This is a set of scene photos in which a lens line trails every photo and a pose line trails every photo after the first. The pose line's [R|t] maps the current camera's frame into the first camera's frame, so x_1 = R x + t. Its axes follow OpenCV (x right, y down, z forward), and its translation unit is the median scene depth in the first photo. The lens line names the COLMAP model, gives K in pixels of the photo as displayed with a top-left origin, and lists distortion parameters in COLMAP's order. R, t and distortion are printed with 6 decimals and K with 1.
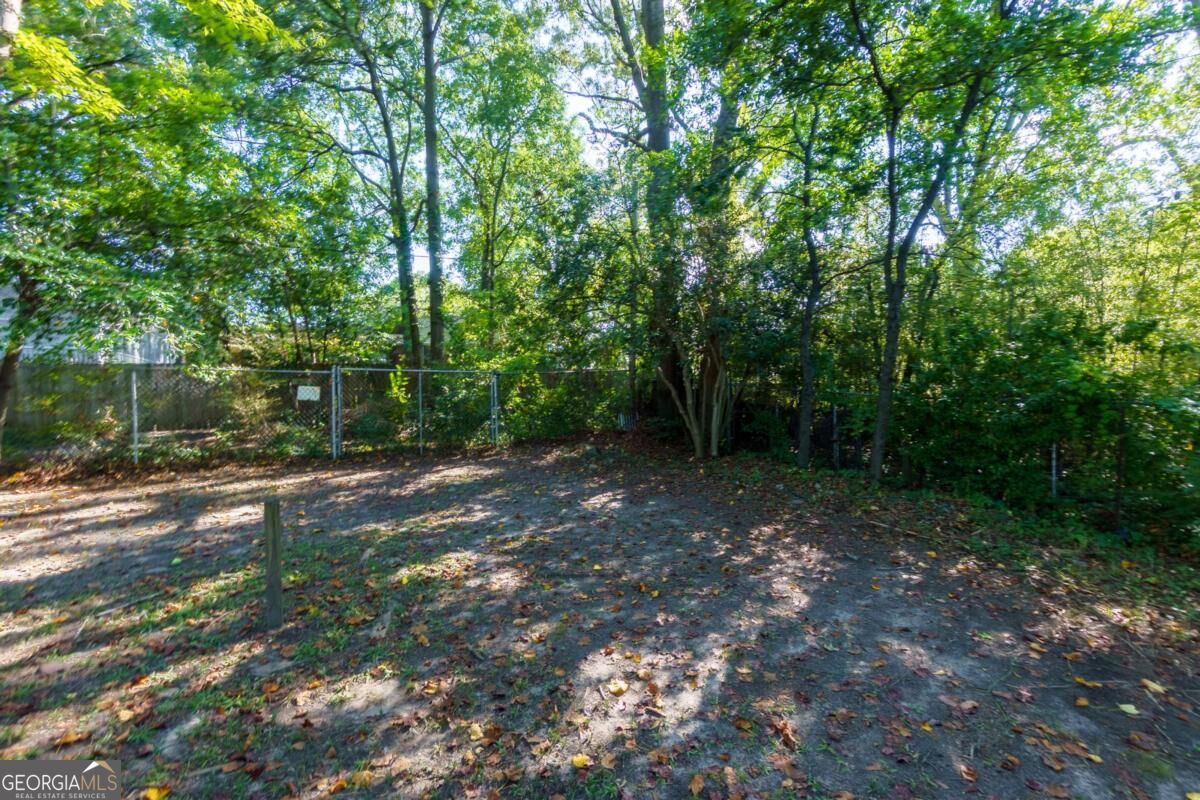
lens RADIAL K [[539.3, 0, 600.0], [0, 539.3, 400.0], [0, 0, 1]] dist [0.000712, -0.000093]
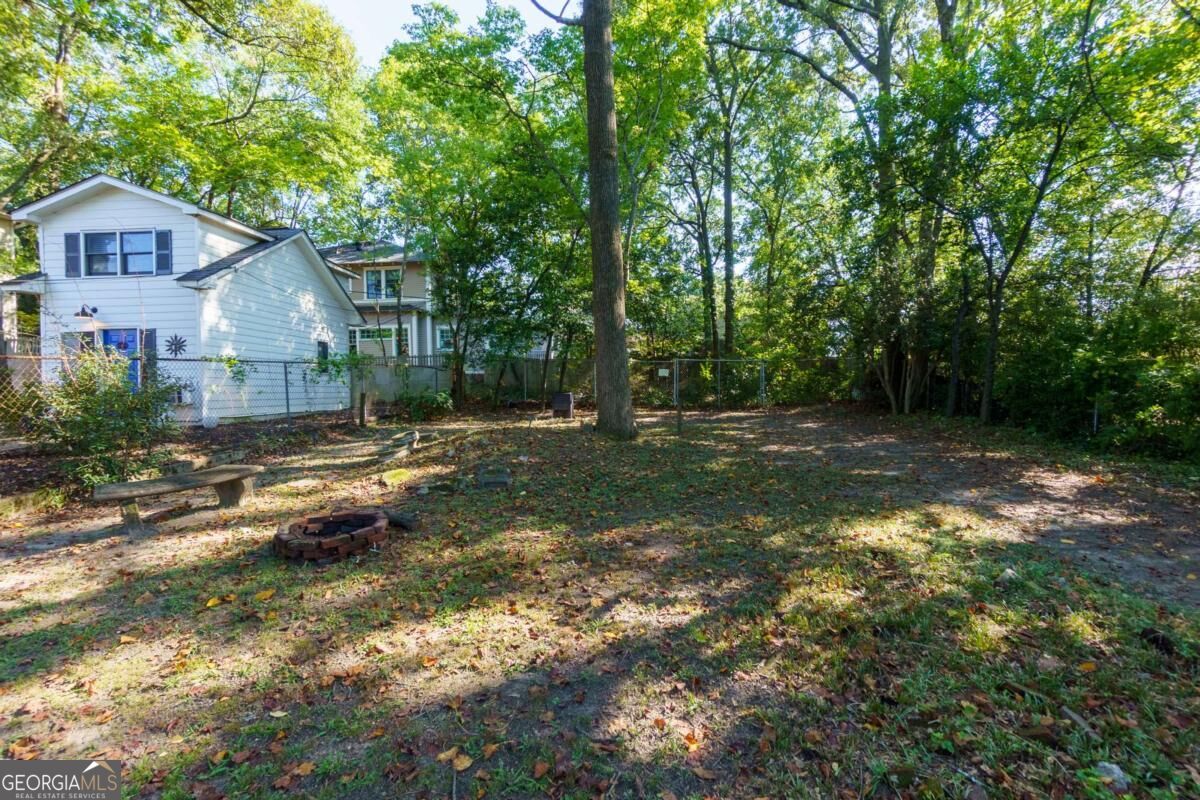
lens RADIAL K [[539.3, 0, 600.0], [0, 539.3, 400.0], [0, 0, 1]] dist [0.000712, -0.000093]
pose [[0.862673, 0.025727, -0.505107, 0.151408], [-0.013963, 0.999536, 0.027063, 0.022480], [0.505569, -0.016293, 0.862633, -0.487537]]
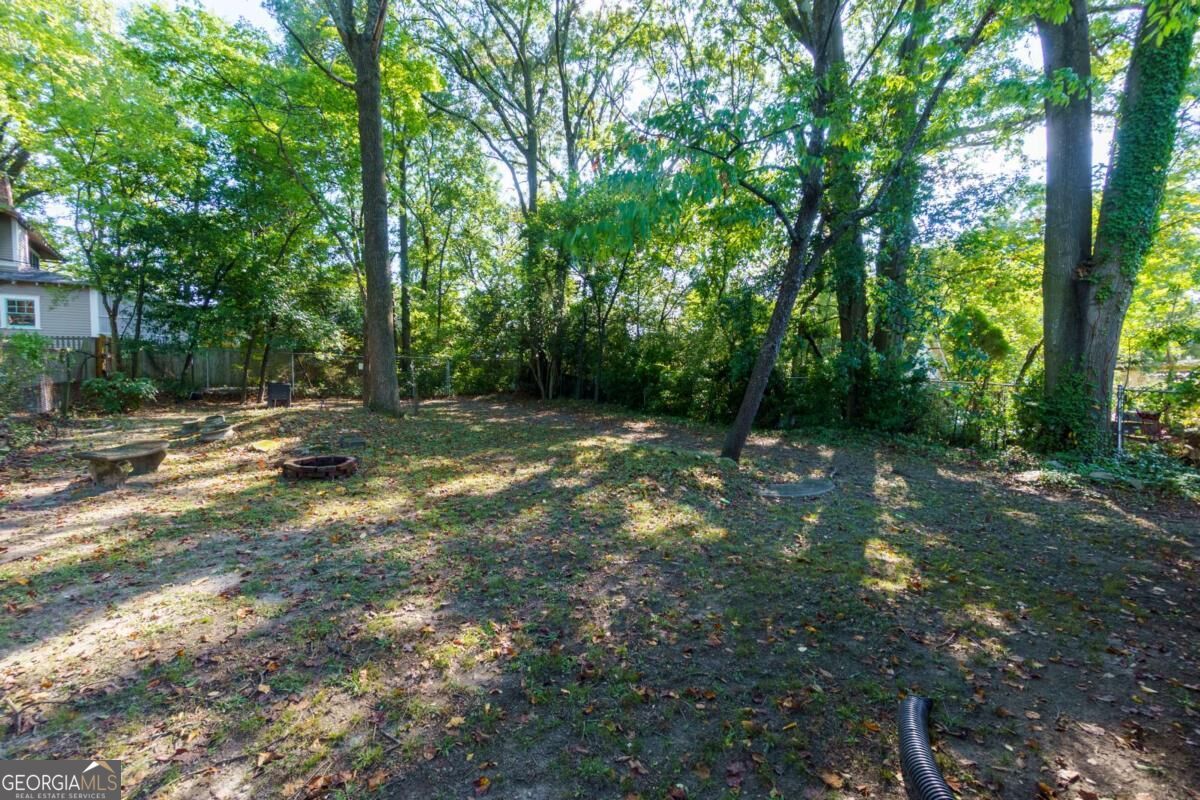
lens RADIAL K [[539.3, 0, 600.0], [0, 539.3, 400.0], [0, 0, 1]] dist [0.000712, -0.000093]
pose [[0.986909, 0.017901, 0.160282, 0.030998], [-0.022365, 0.999409, 0.026092, 0.028888], [-0.159720, -0.029335, 0.986726, -0.856339]]
